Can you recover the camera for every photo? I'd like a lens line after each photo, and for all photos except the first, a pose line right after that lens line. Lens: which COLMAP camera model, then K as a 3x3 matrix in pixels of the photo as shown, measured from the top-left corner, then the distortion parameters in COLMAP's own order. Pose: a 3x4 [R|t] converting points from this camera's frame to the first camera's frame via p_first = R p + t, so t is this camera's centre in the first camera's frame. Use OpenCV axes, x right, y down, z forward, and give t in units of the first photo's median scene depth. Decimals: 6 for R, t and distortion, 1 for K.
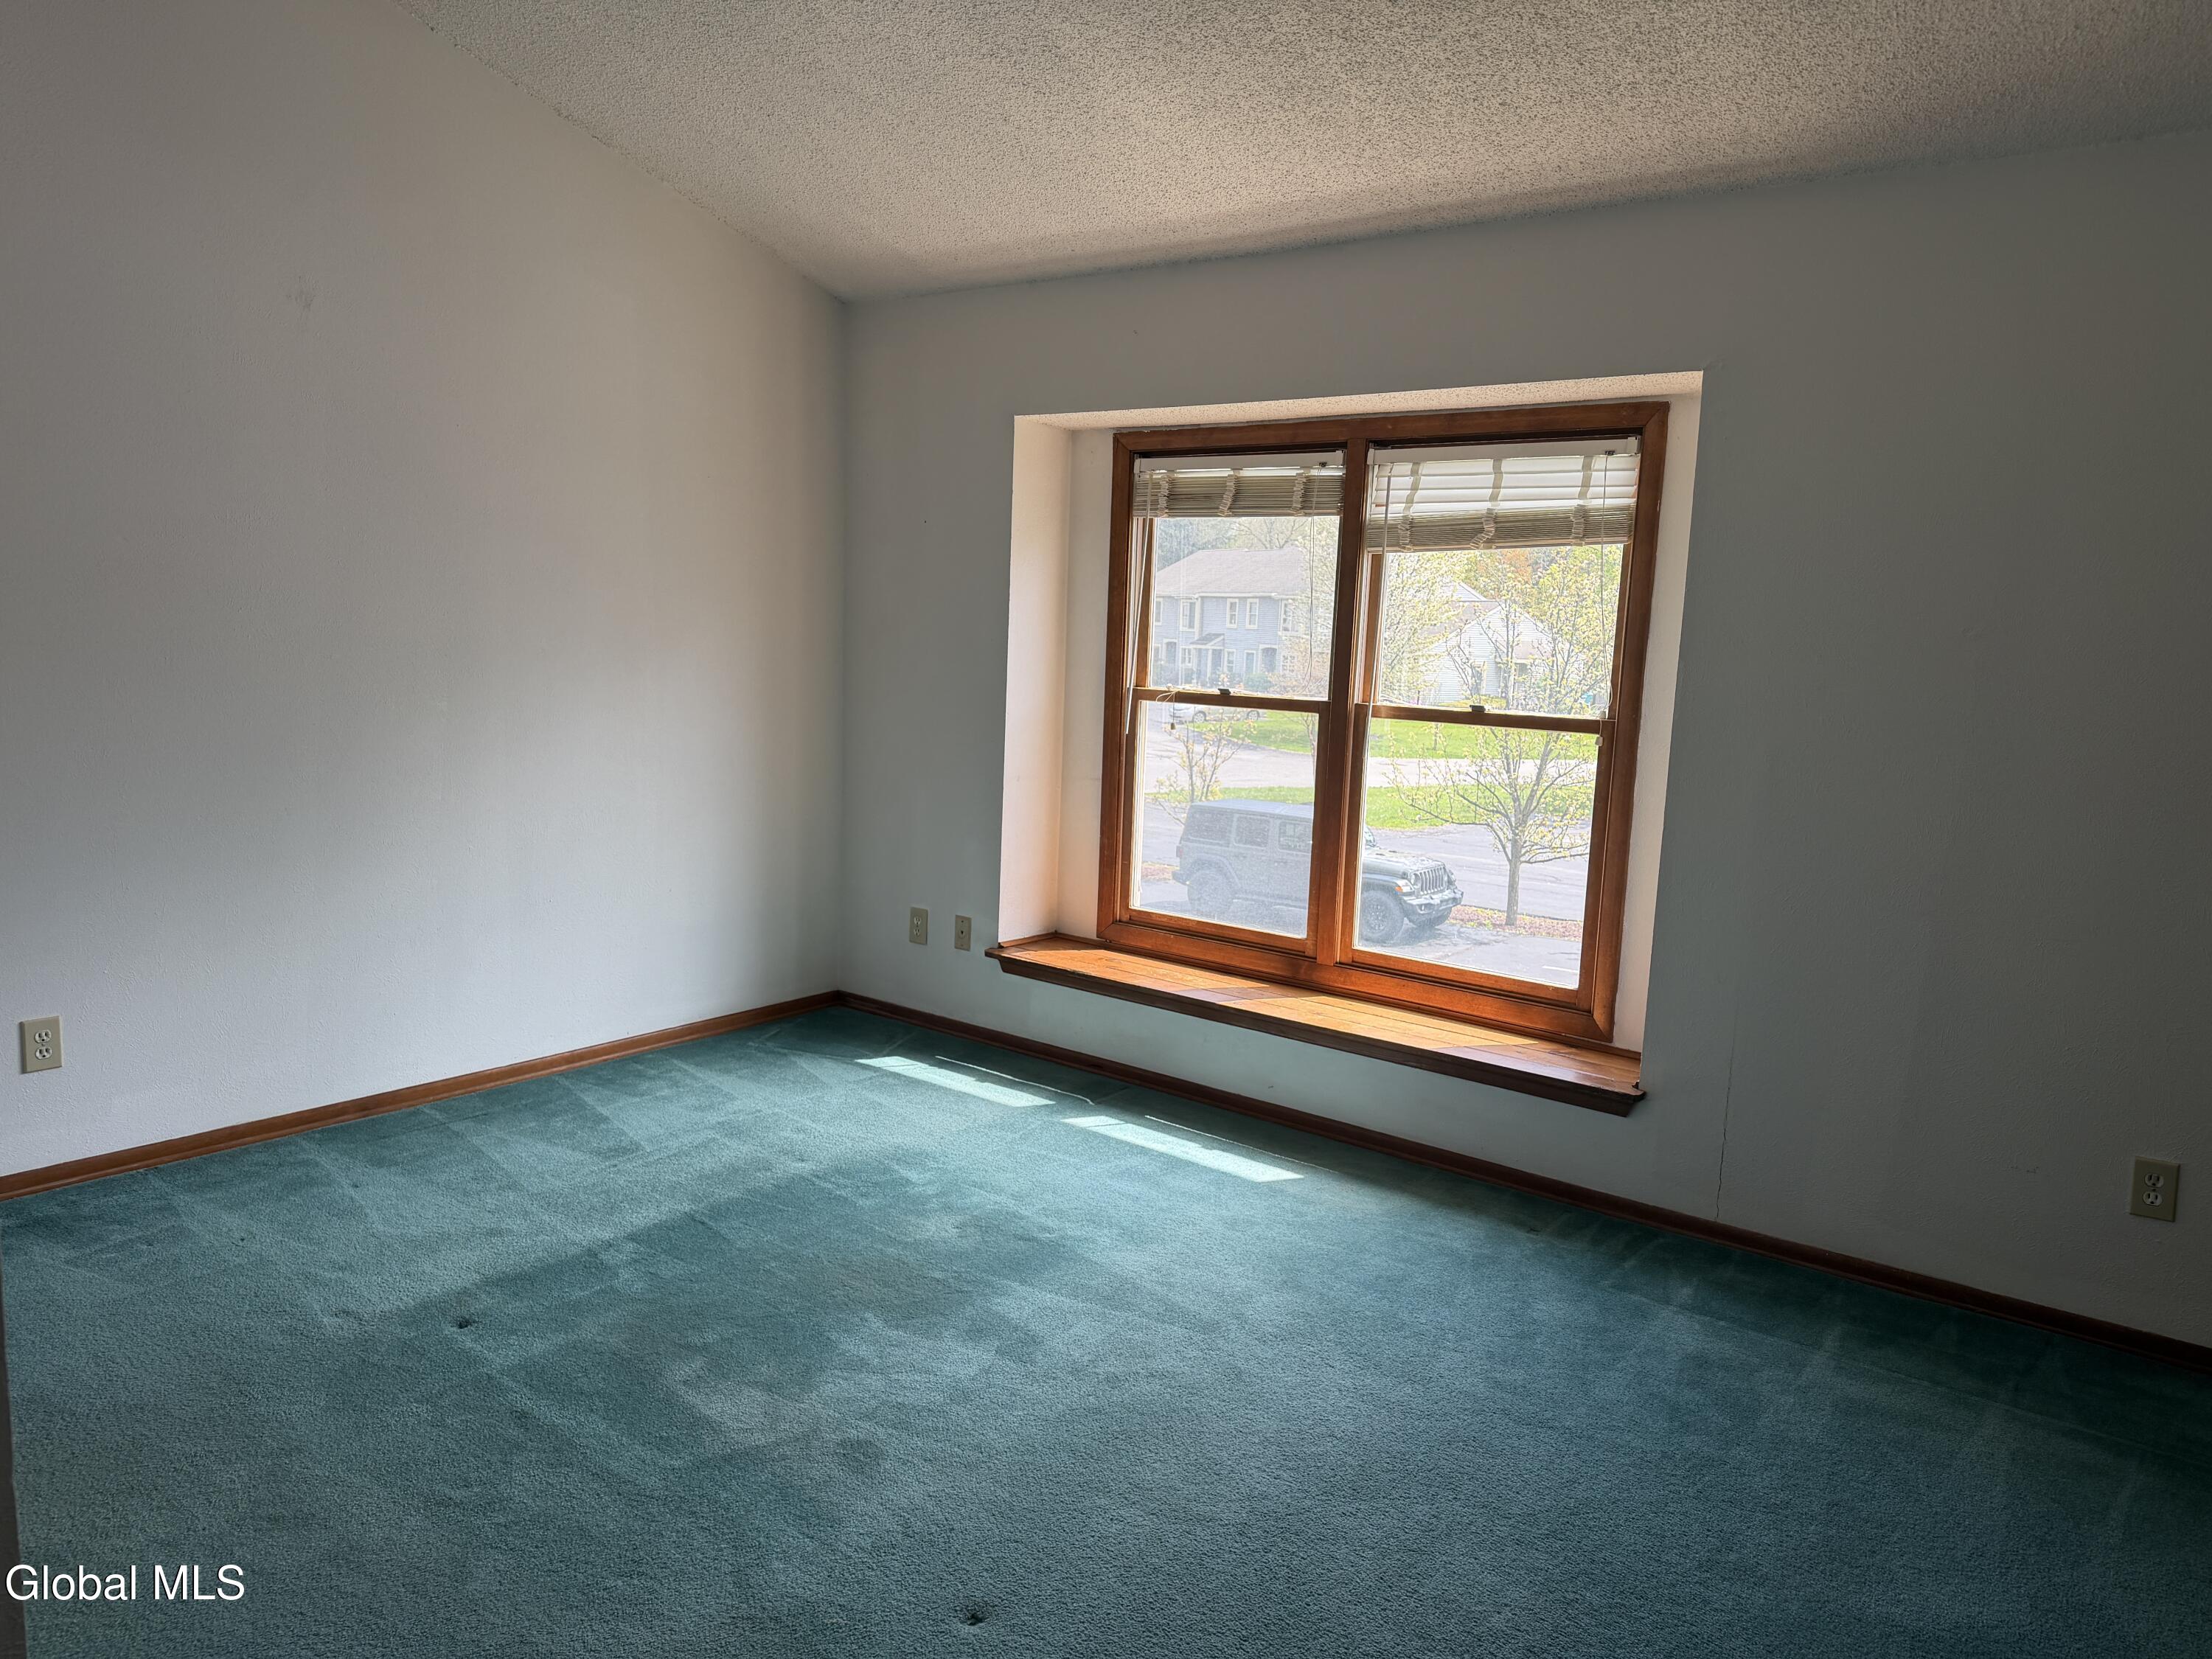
lens RADIAL K [[1535.6, 0, 1088.2], [0, 1535.6, 838.0], [0, 0, 1]] dist [0.072834, -0.096045]
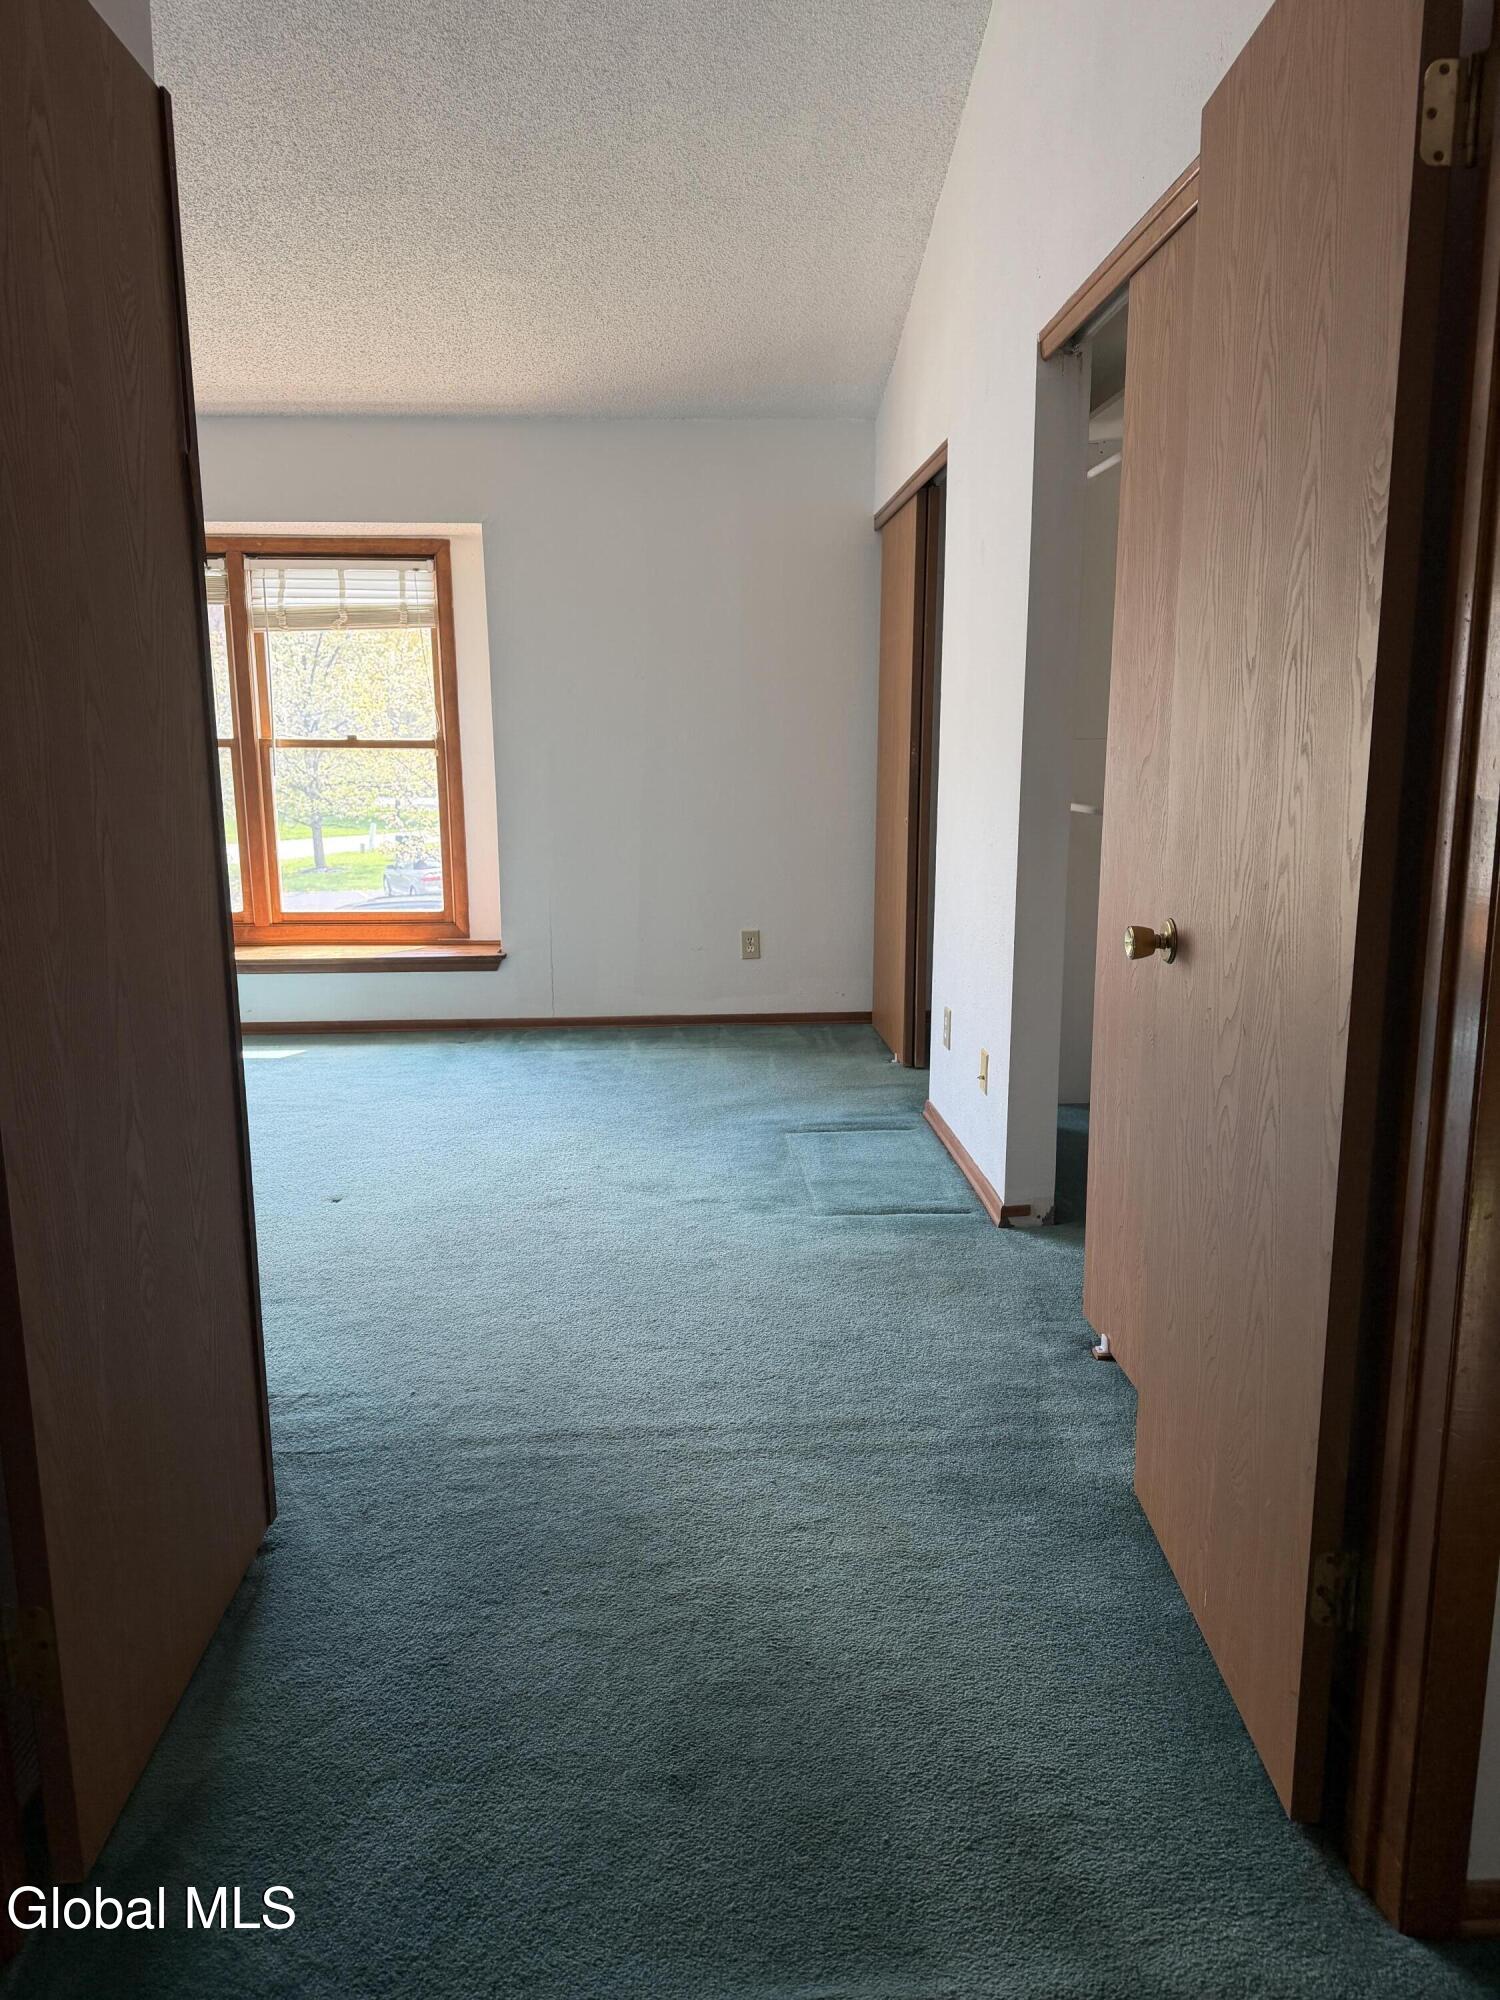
lens RADIAL K [[1388.4, 0, 743.2], [0, 1388.4, 996.9], [0, 0, 1]] dist [0.072834, -0.096045]
pose [[0.762053, -0.160420, 0.627328, -0.377167], [0.123475, 0.987049, 0.102415, 0.078954], [-0.635633, -0.000587, 0.771991, -0.323365]]
